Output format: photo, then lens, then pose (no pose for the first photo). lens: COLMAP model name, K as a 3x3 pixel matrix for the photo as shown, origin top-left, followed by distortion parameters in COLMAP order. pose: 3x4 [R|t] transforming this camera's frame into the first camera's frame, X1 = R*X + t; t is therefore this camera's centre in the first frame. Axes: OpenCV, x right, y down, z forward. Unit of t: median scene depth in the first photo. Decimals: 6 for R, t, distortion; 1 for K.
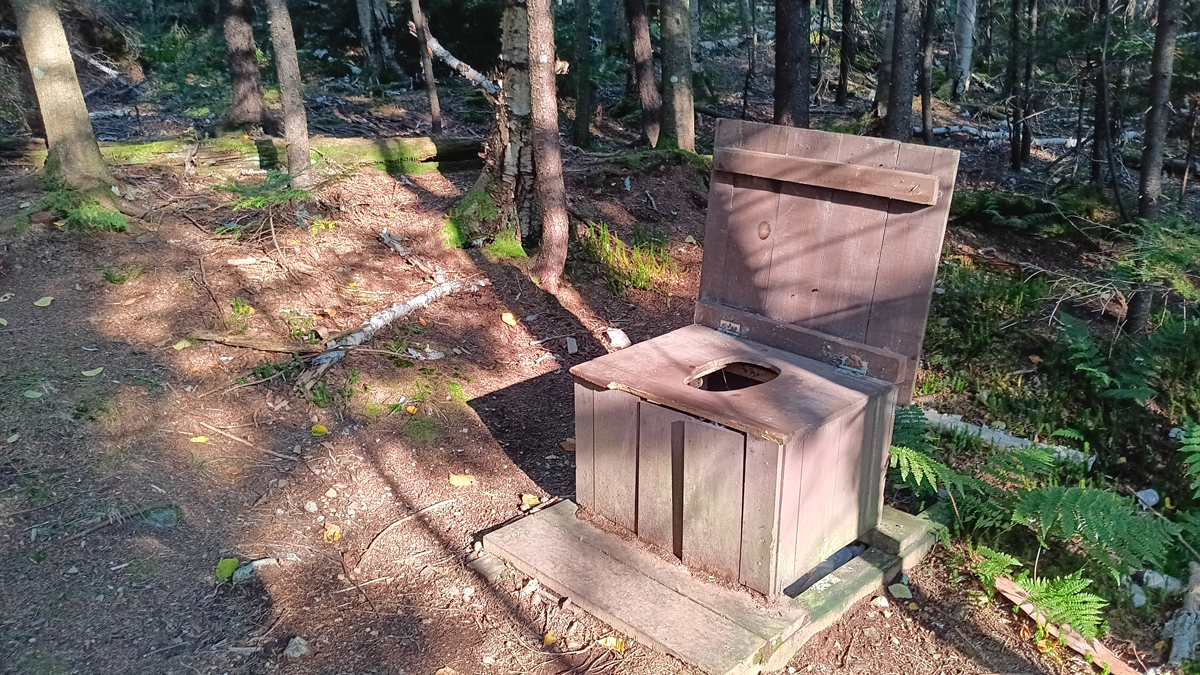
lens RADIAL K [[946.0, 0, 600.0], [0, 946.0, 337.5], [0, 0, 1]] dist [0.073825, -0.191726]
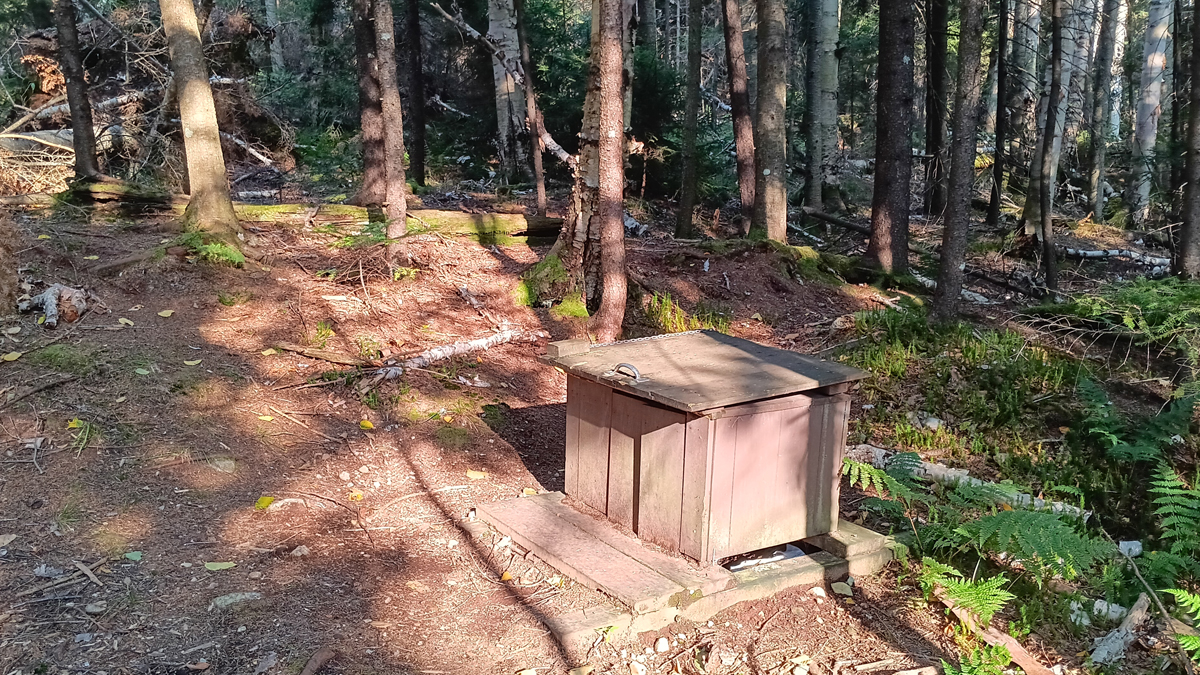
lens RADIAL K [[989.6, 0, 538.2], [0, 989.6, 337.0], [0, 0, 1]] dist [0.087961, -0.195587]
pose [[0.978242, 0.064916, -0.197047, 0.108185], [-0.088634, 0.989515, -0.114032, 0.084840], [0.187579, 0.129016, 0.973740, -0.115451]]
